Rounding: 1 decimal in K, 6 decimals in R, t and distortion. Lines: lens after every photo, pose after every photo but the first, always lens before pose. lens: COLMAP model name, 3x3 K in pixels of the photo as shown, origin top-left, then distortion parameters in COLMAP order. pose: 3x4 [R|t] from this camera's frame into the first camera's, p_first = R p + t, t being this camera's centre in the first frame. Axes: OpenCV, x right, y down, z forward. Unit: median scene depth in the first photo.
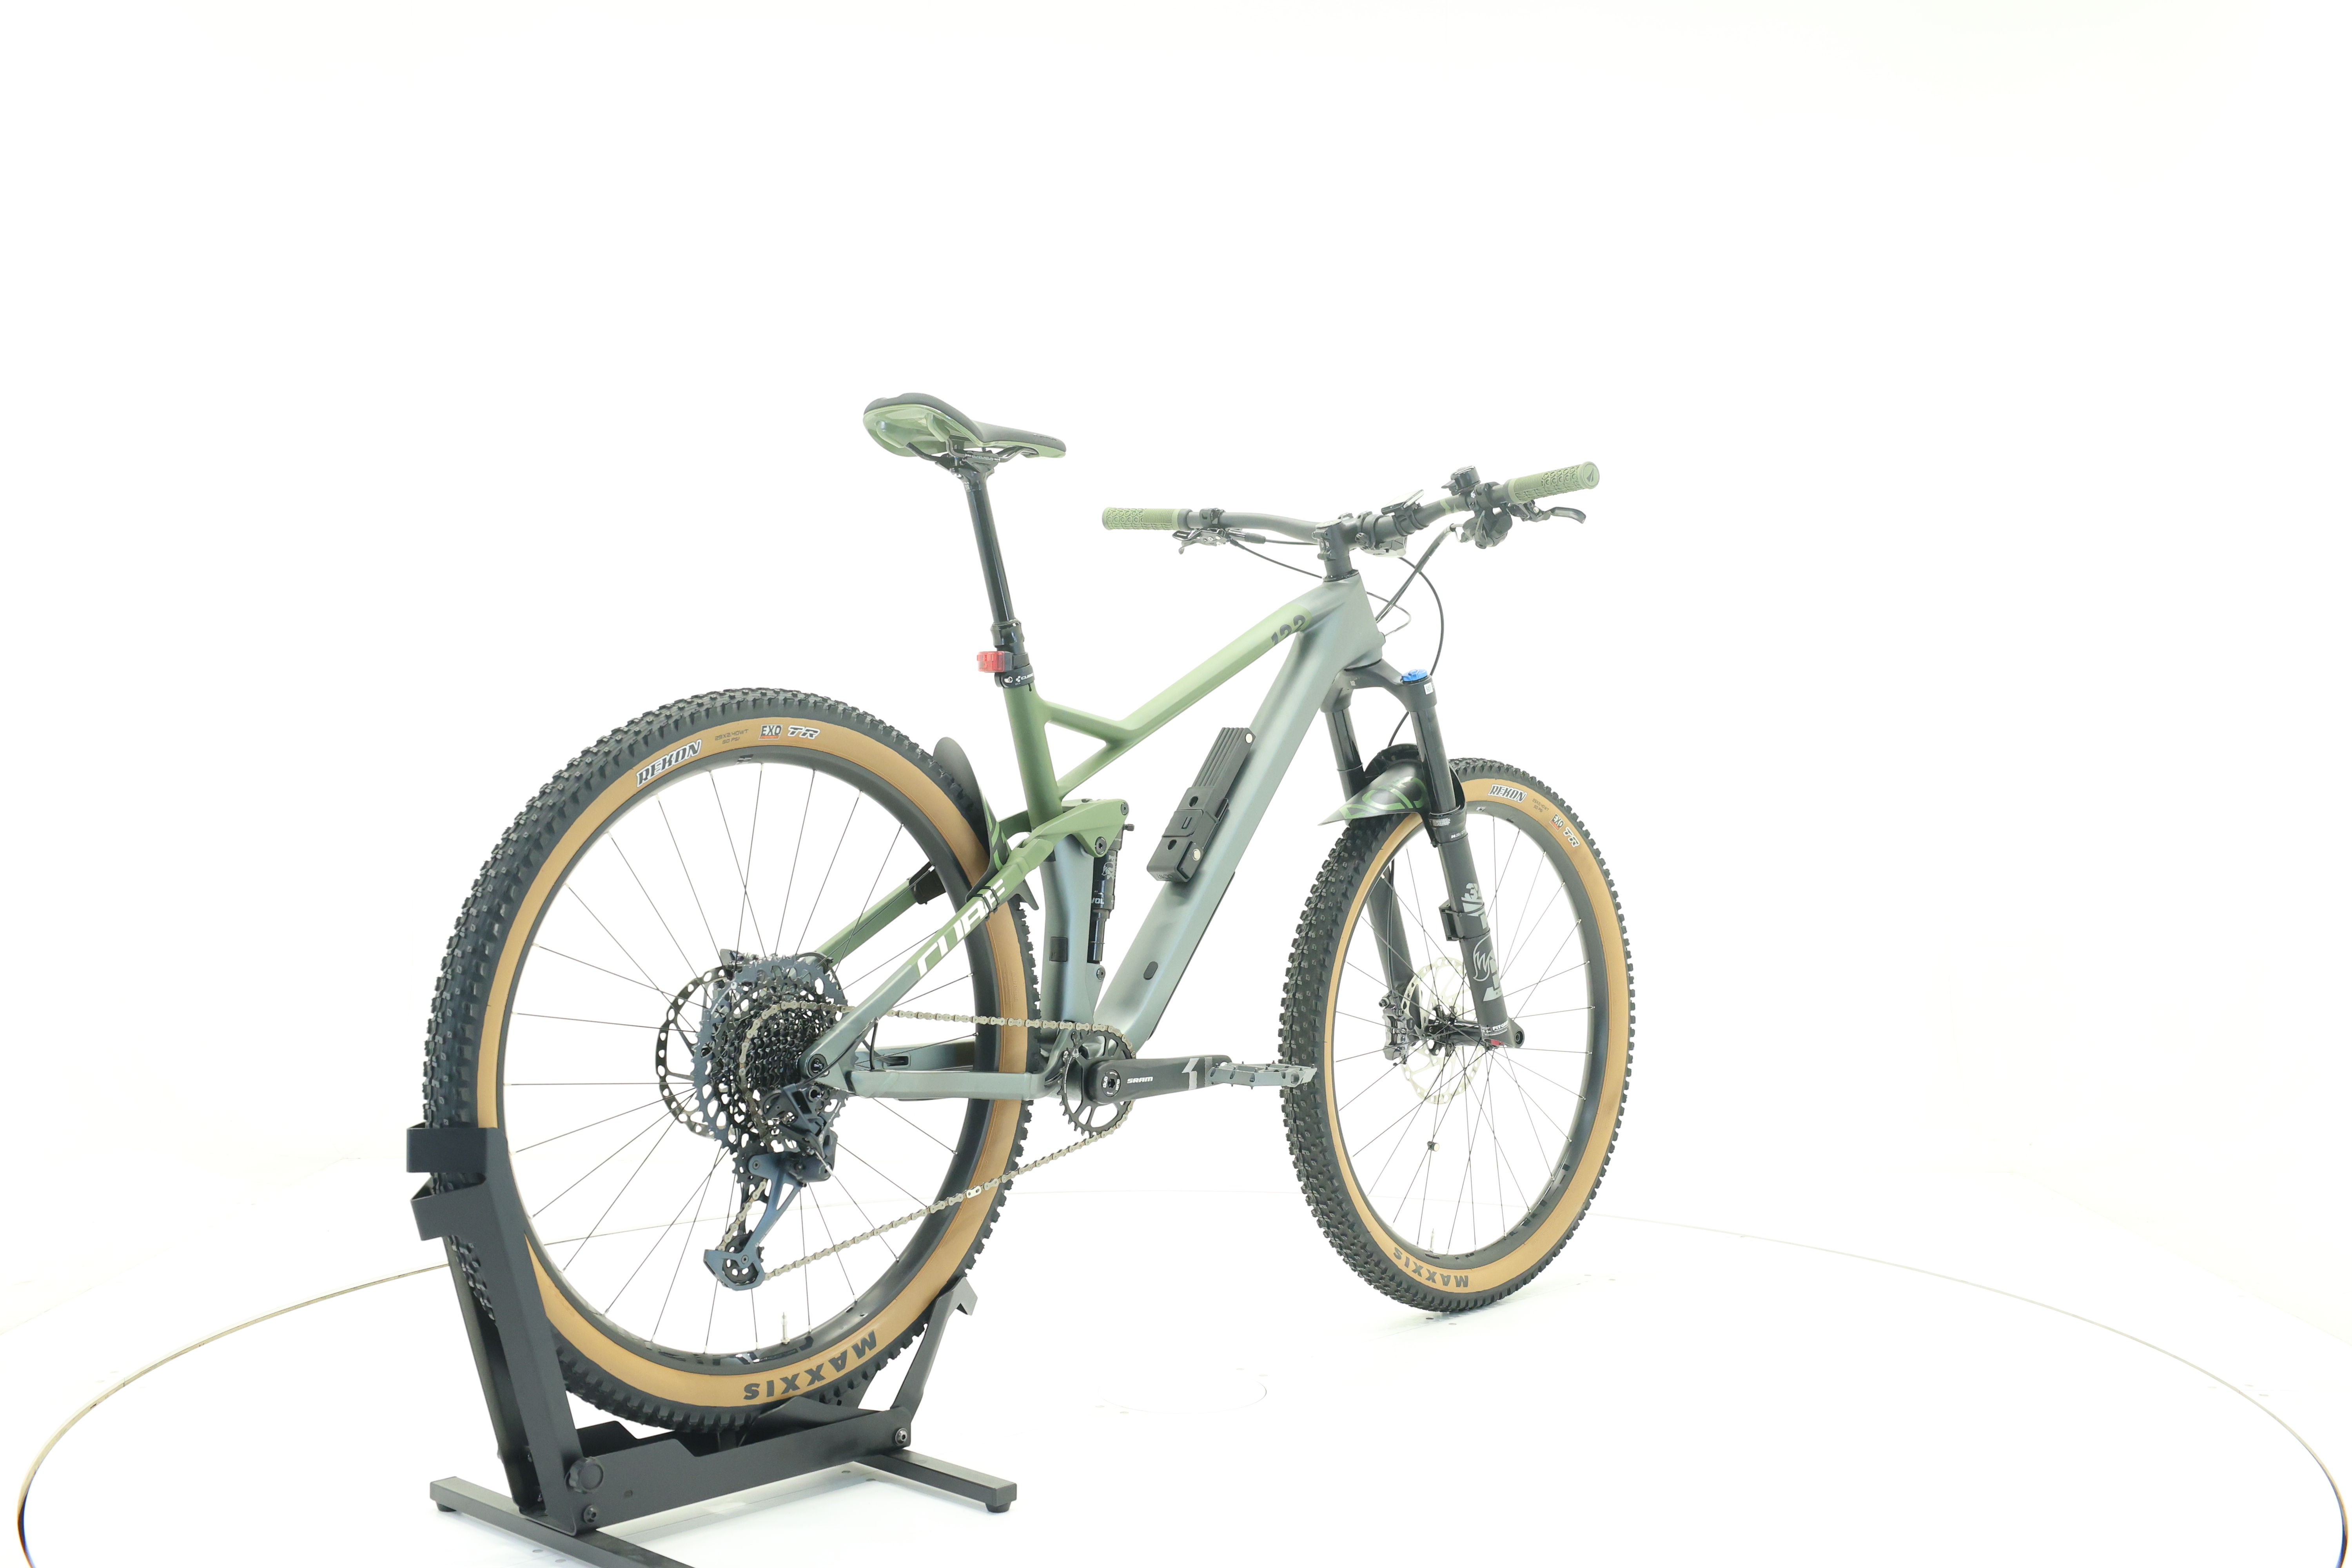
lens RADIAL K [[2496.8, 0, 1174.9], [0, 2496.8, 746.2], [0, 0, 1]] dist [-0.019582, -0.010031]
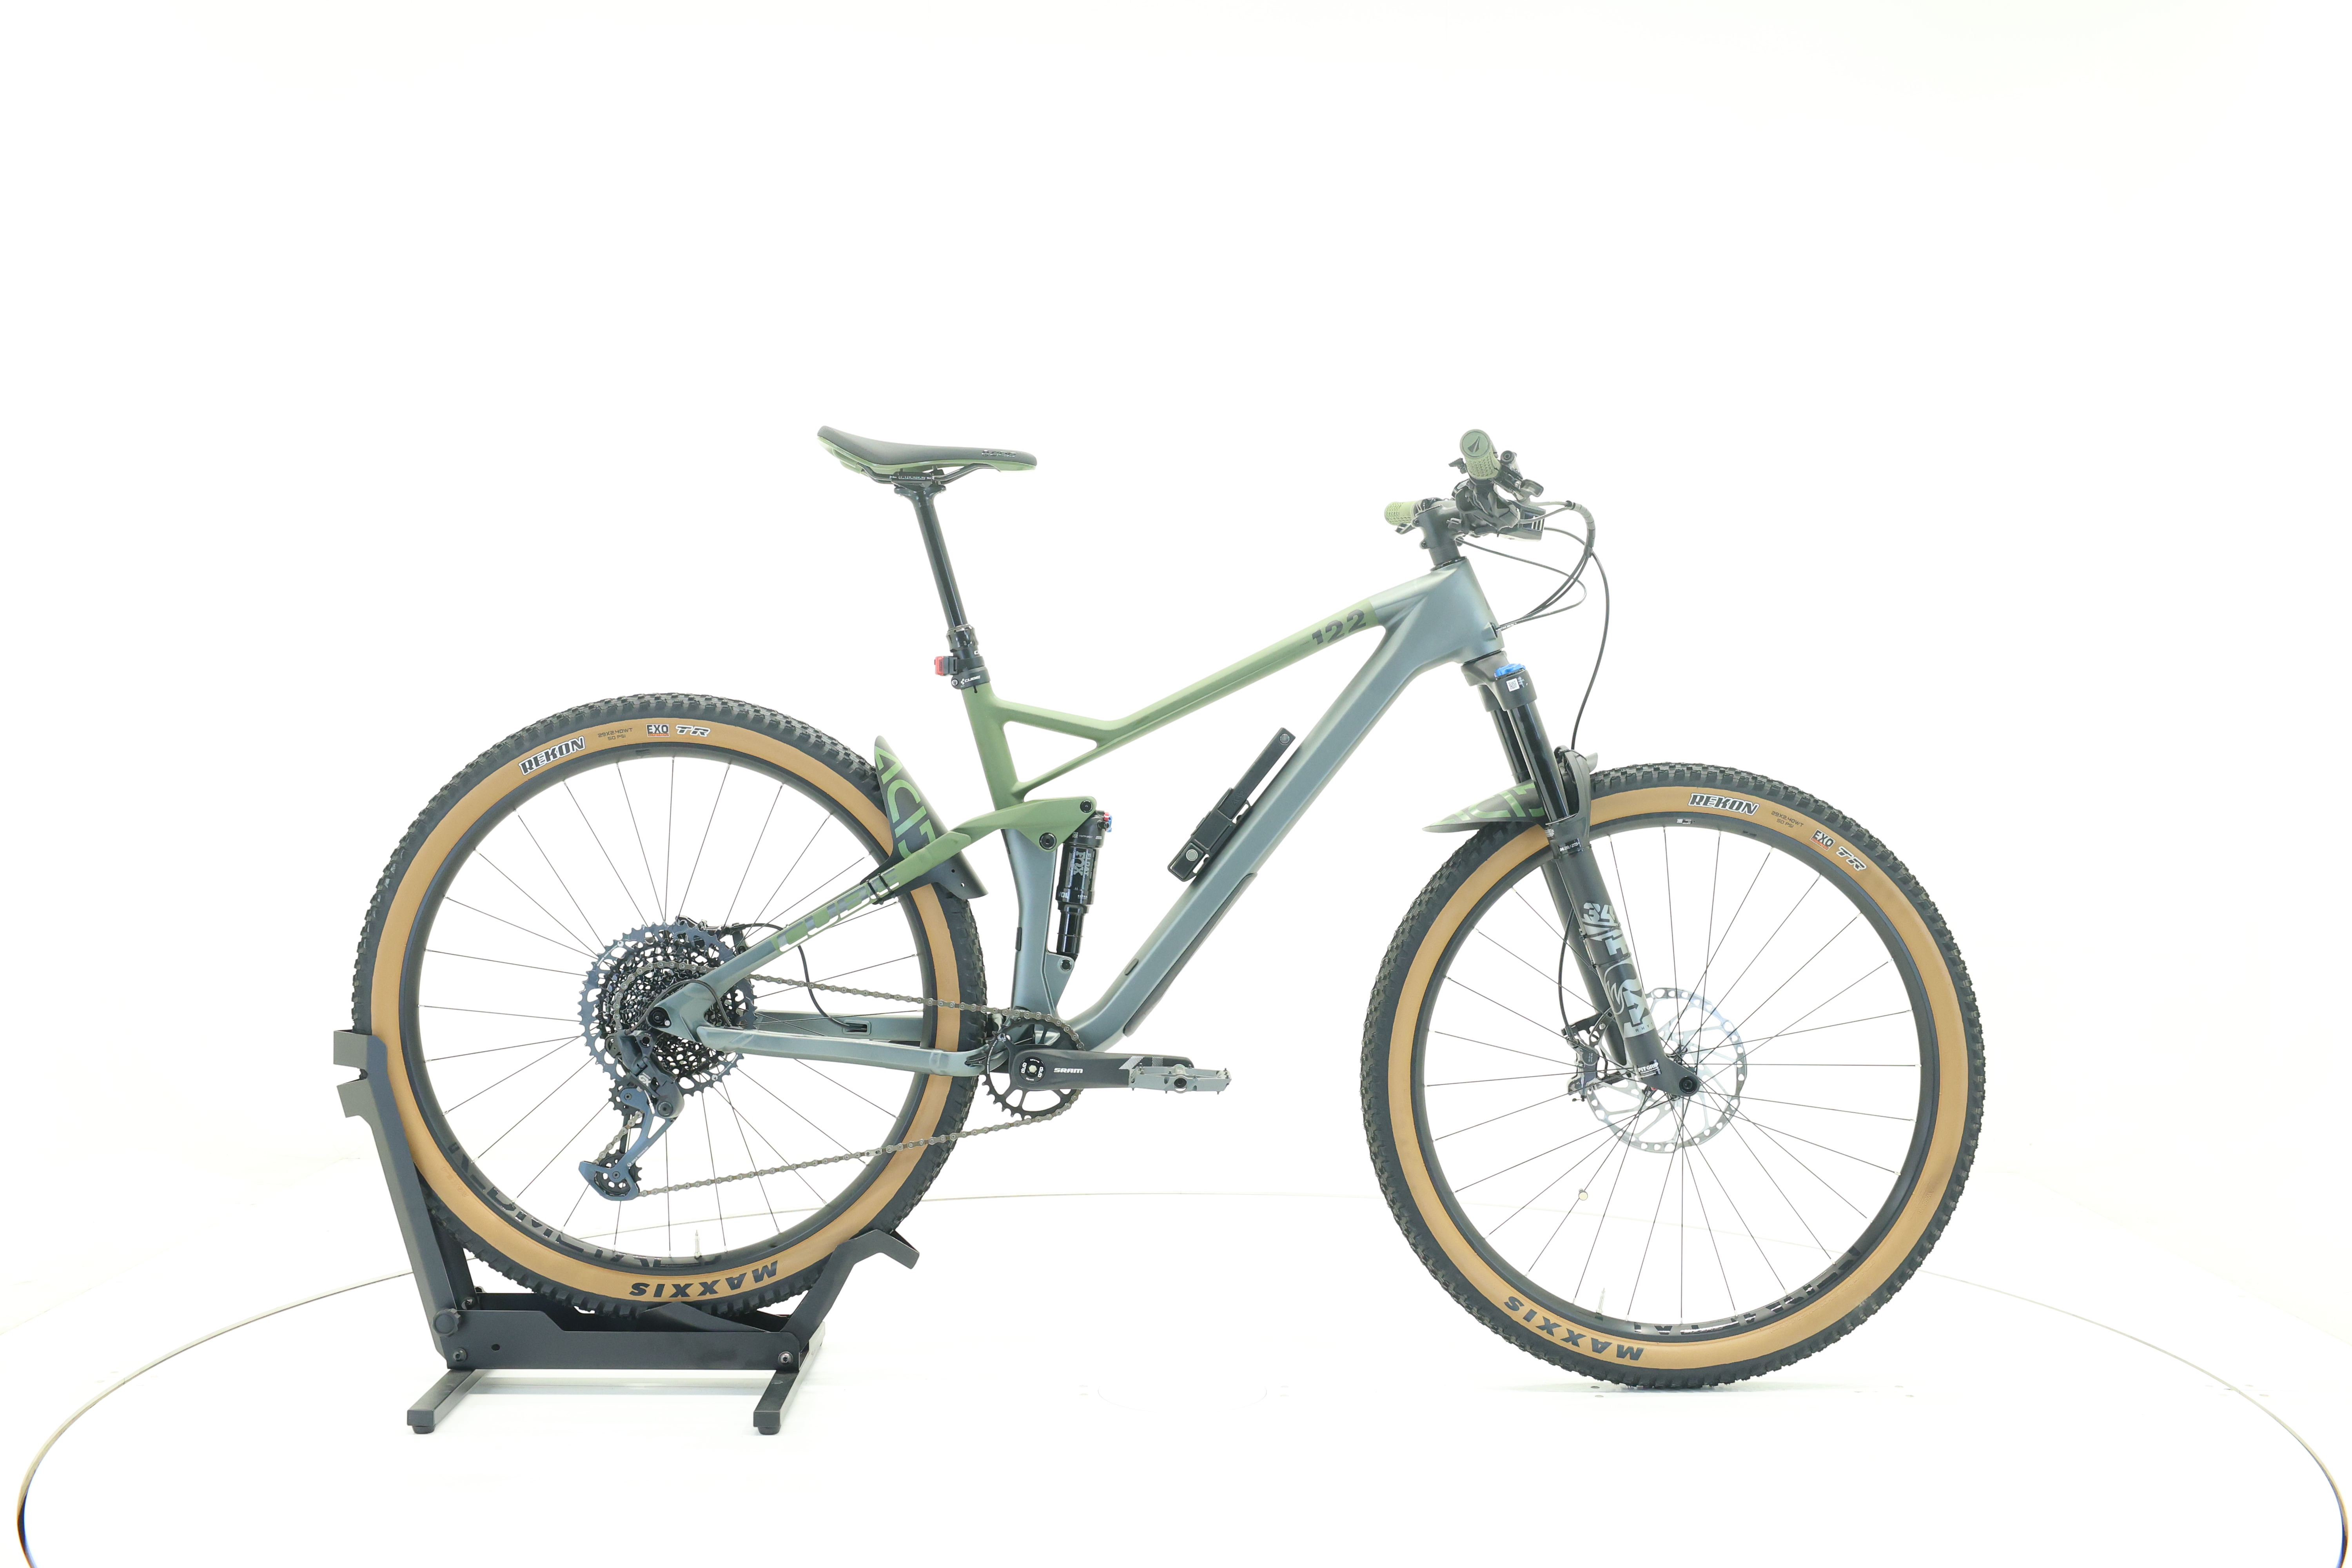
lens RADIAL K [[2496.8, 0, 1174.9], [0, 2496.8, 746.2], [0, 0, 1]] dist [-0.019582, -0.010031]
pose [[0.698739, 0.005835, -0.715353, 0.764559], [-0.005818, 0.999980, 0.002474, -0.002483], [0.715353, 0.002434, 0.698759, 0.320011]]
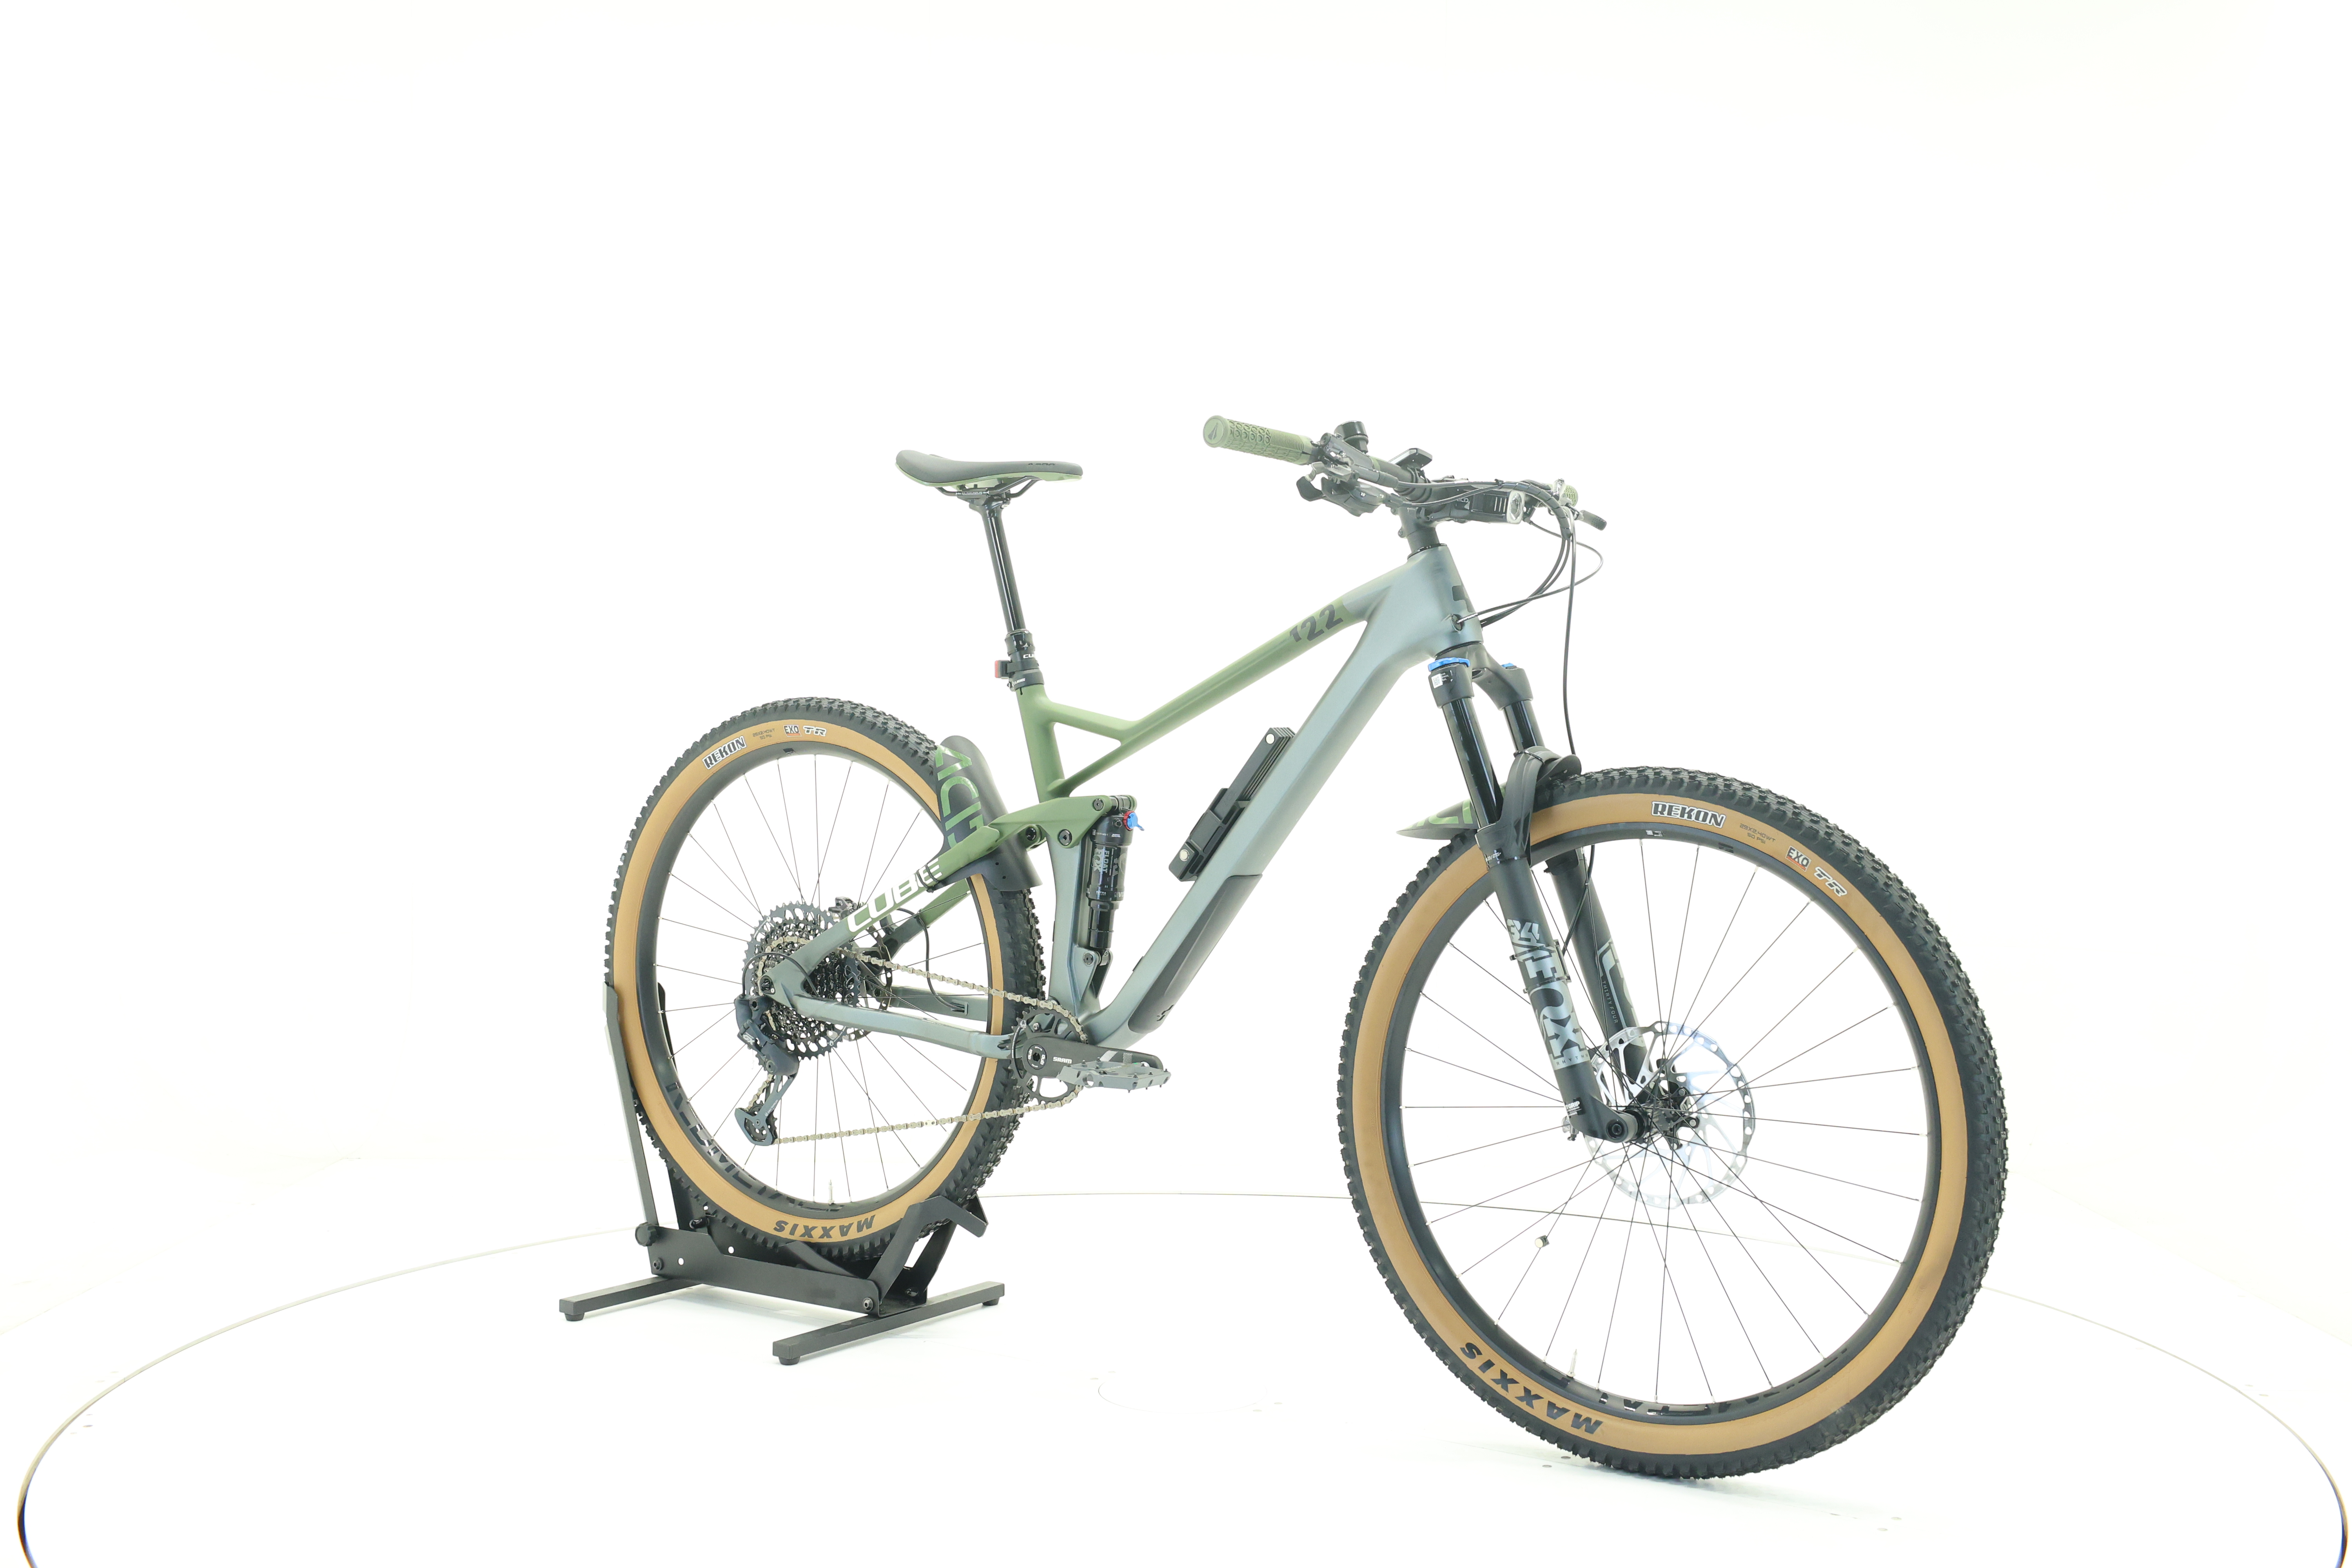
lens RADIAL K [[2535.9, 0, 1176.0], [0, 2535.9, 784.0], [0, 0, 1]] dist [-0.012098, -0.004640]
pose [[0.149368, 0.018667, -0.988605, 1.074505], [-0.009532, 0.999803, 0.017438, -0.002605], [0.988736, 0.006819, 0.149516, 0.903329]]
